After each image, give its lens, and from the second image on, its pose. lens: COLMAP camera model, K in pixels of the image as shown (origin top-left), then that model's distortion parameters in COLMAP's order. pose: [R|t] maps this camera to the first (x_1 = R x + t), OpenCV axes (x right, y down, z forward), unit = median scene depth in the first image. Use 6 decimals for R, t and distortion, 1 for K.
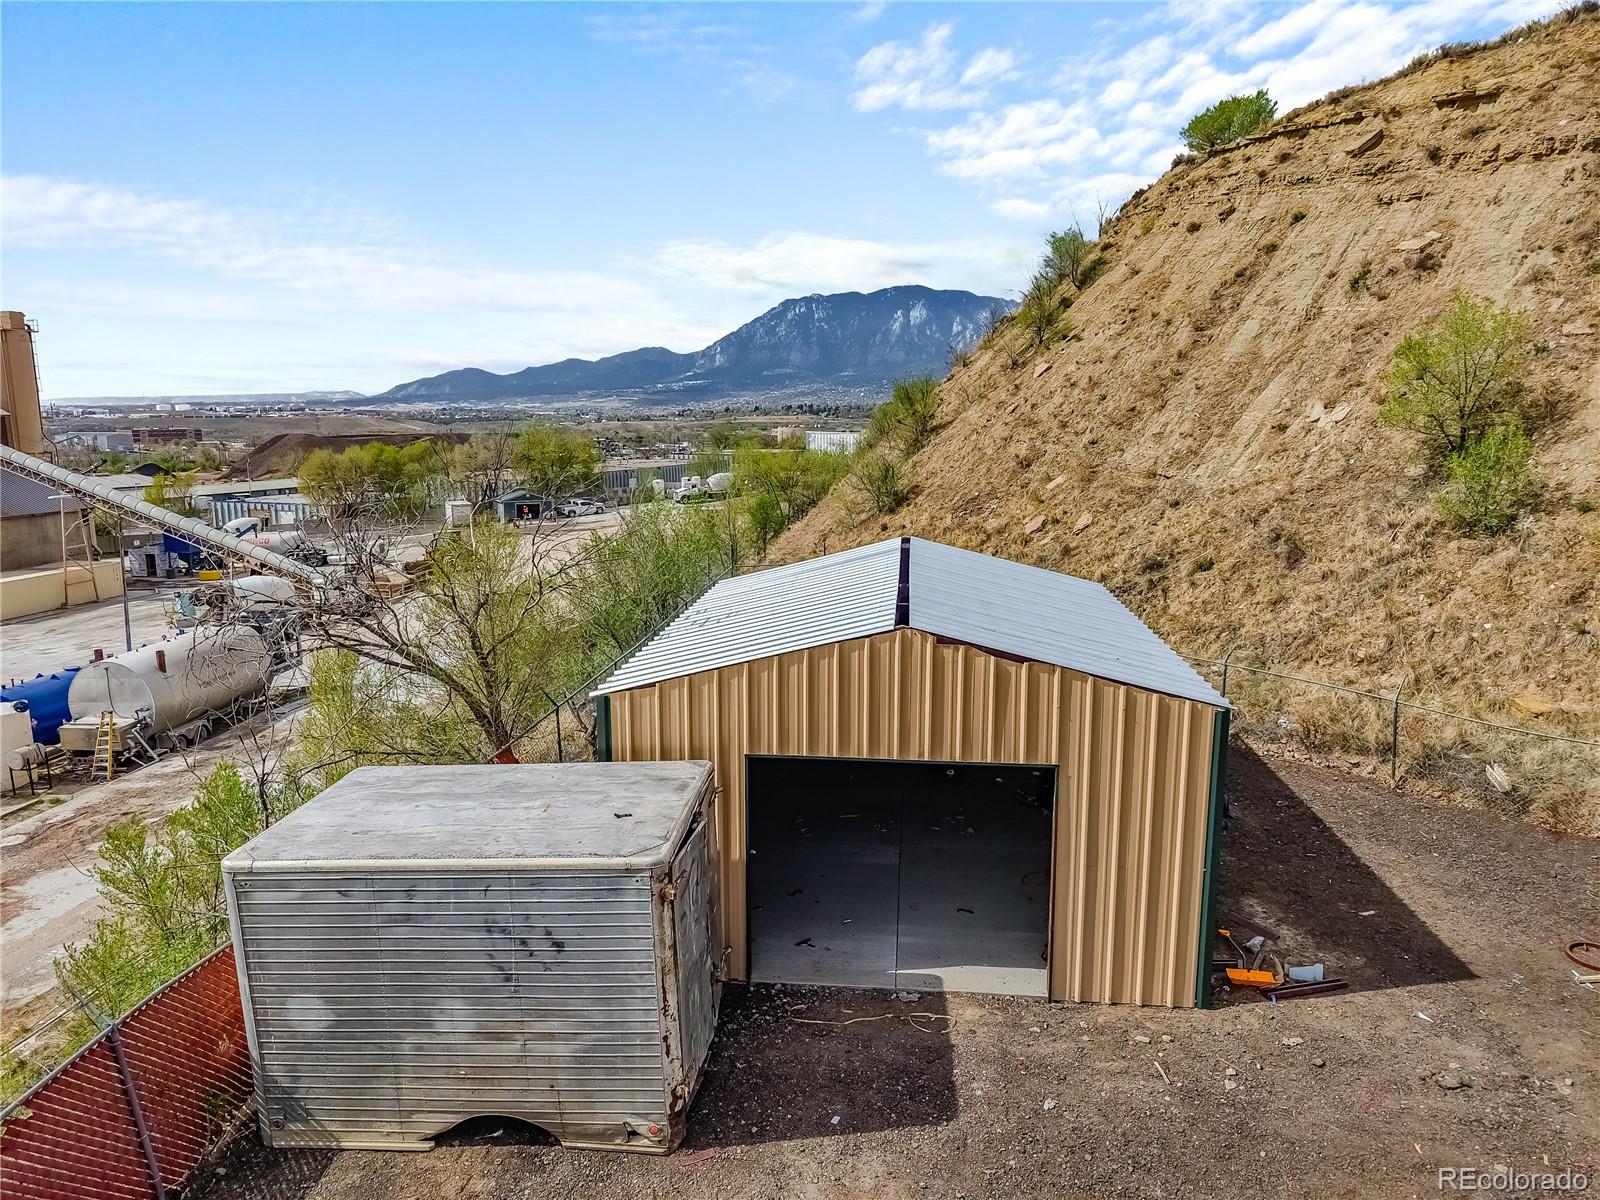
lens RADIAL K [[1071.3, 0, 809.7], [0, 1071.3, 589.5], [0, 0, 1]] dist [0.025798, -0.028626]
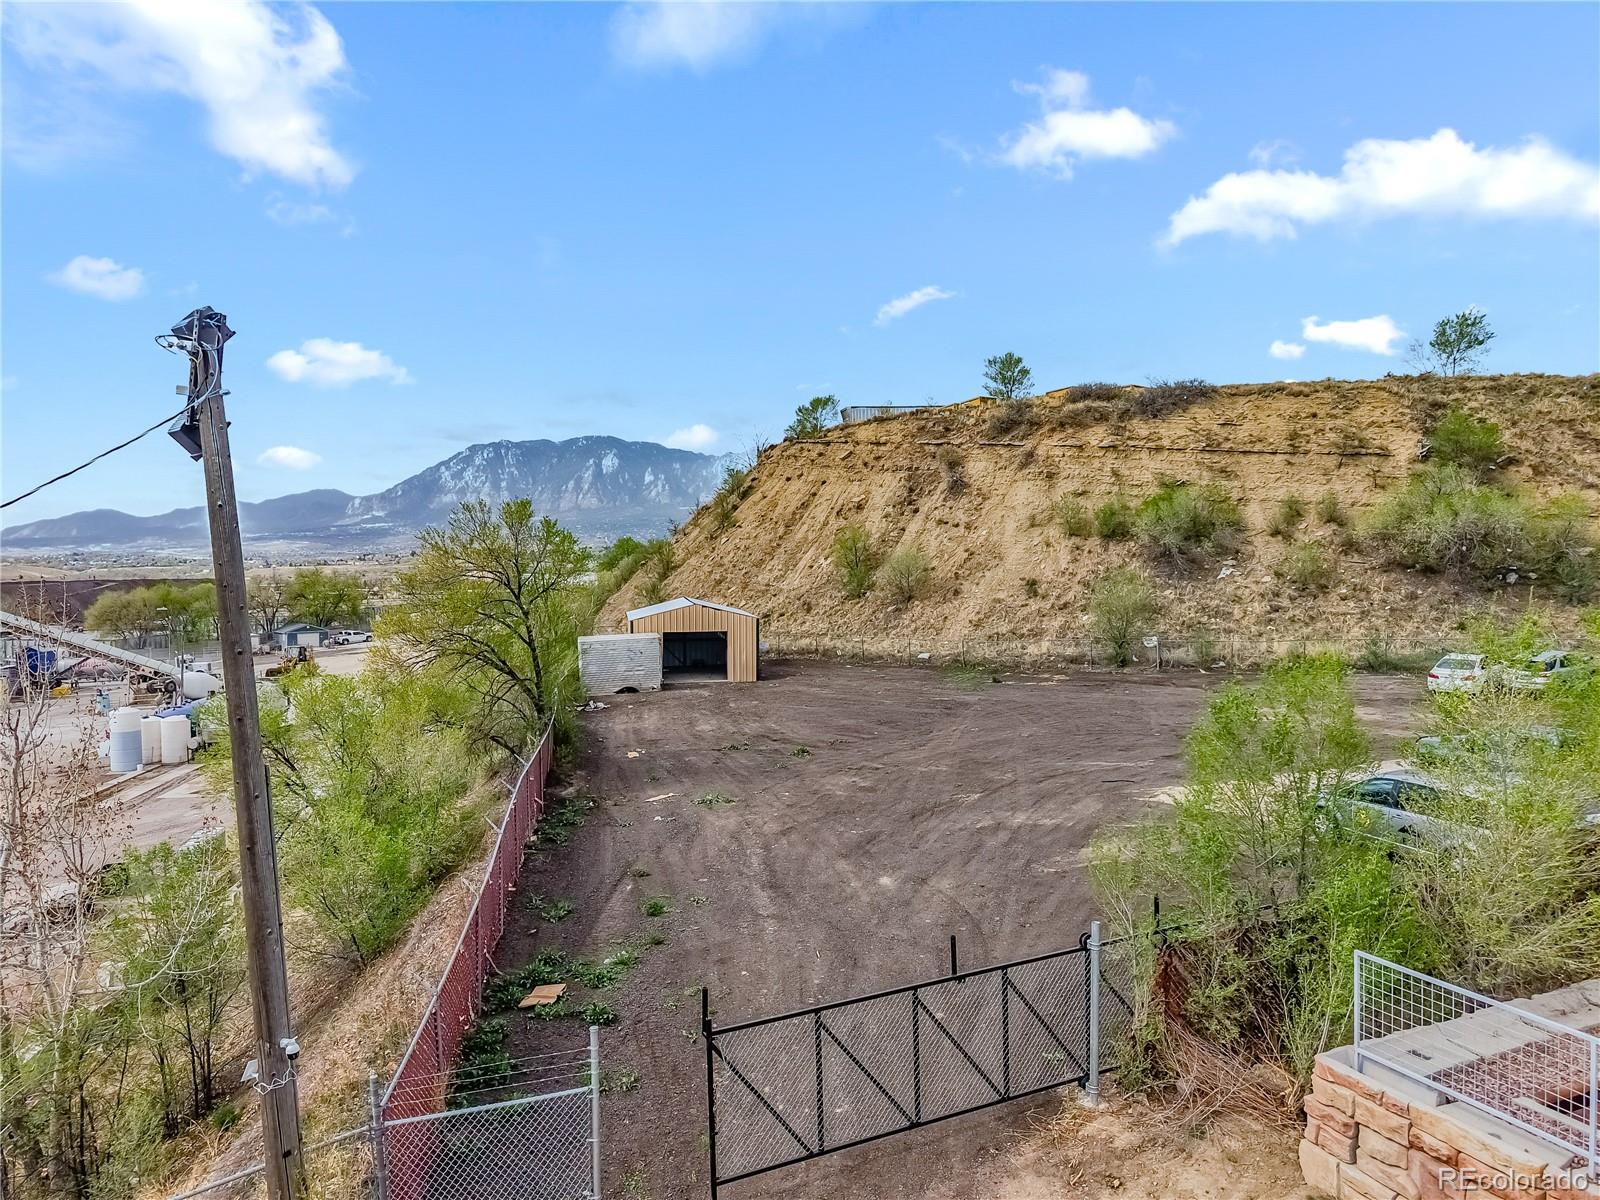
lens RADIAL K [[1071.3, 0, 795.0], [0, 1071.3, 587.2], [0, 0, 1]] dist [0.025798, -0.028626]
pose [[0.963770, -0.009030, 0.266580, -0.192620], [0.044722, 0.990749, -0.128123, 0.147651], [-0.262957, 0.135403, 0.955259, -0.940047]]
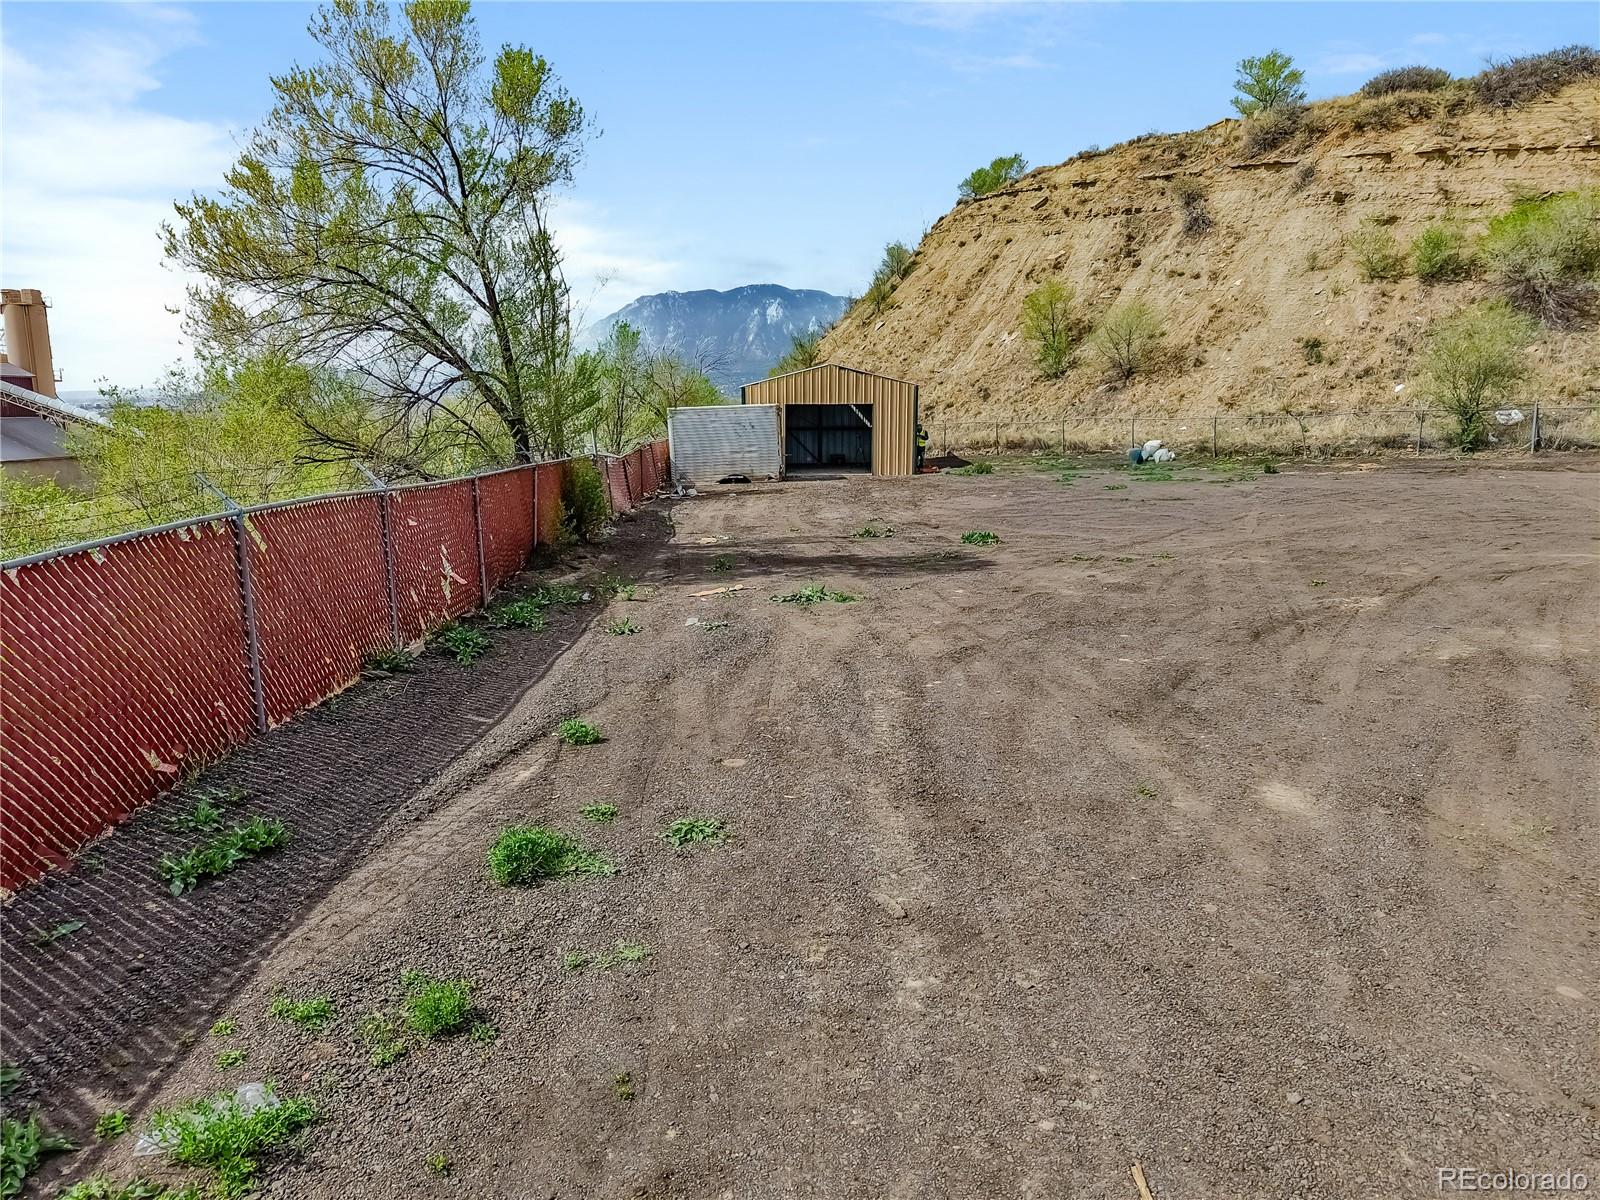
lens RADIAL K [[1071.3, 0, 816.0], [0, 1071.3, 605.7], [0, 0, 1]] dist [0.025798, -0.028626]
pose [[0.990720, -0.025679, 0.133471, -0.109974], [0.023649, 0.999580, 0.016771, 0.186607], [-0.133845, -0.013459, 0.990911, -0.610404]]
